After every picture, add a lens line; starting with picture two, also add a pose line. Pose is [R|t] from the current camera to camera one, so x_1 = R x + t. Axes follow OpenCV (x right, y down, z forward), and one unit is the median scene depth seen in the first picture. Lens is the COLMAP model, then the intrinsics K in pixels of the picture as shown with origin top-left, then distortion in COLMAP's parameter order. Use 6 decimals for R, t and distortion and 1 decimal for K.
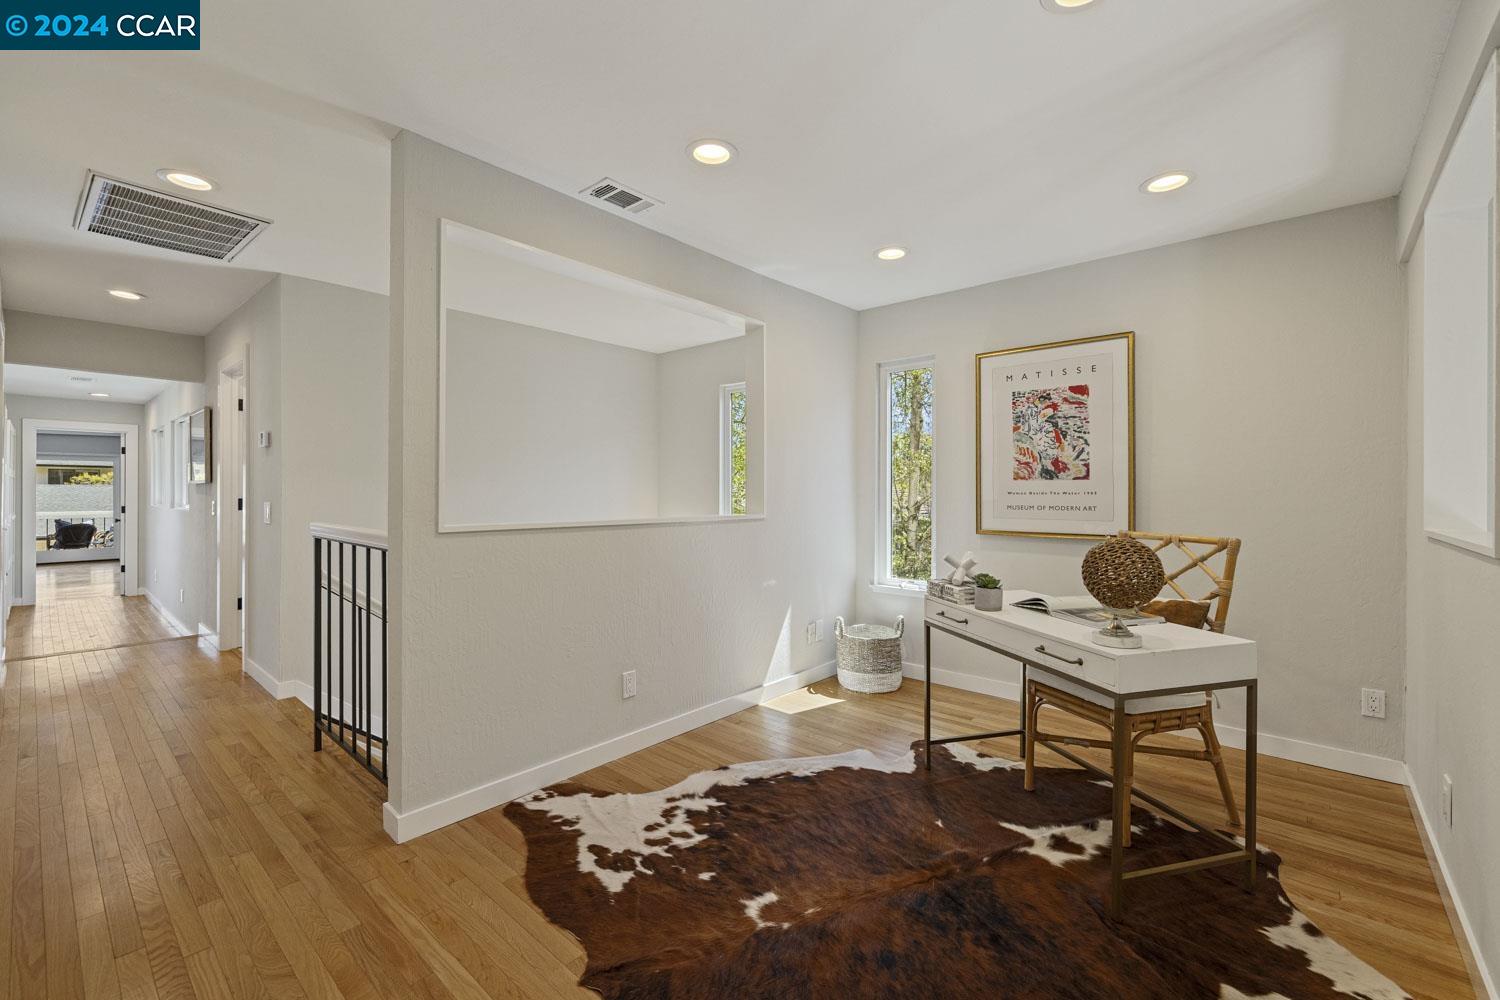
lens RADIAL K [[635.5, 0, 755.8], [0, 635.5, 500.4], [0, 0, 1]] dist [-0.002271, 0.000355]
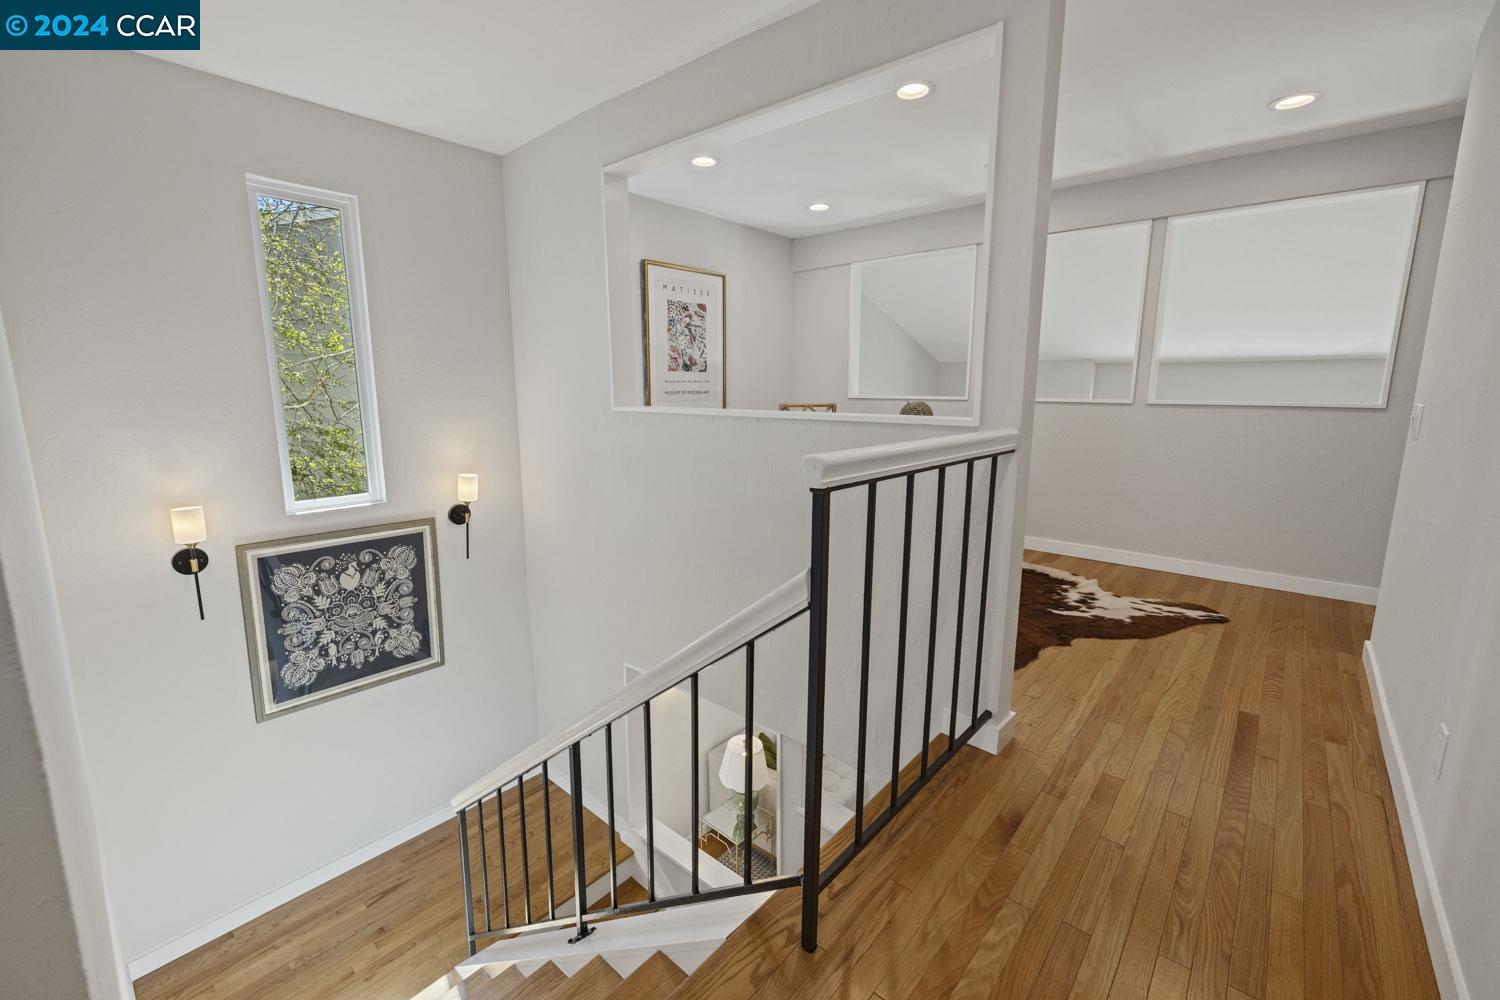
lens RADIAL K [[635.5, 0, 742.3], [0, 635.5, 496.4], [0, 0, 1]] dist [-0.002271, 0.000355]
pose [[-0.000868, -0.176249, 0.984345, -0.933010], [0.017722, 0.984188, 0.176237, -0.007345], [-0.999843, 0.017597, 0.002269, 0.894856]]
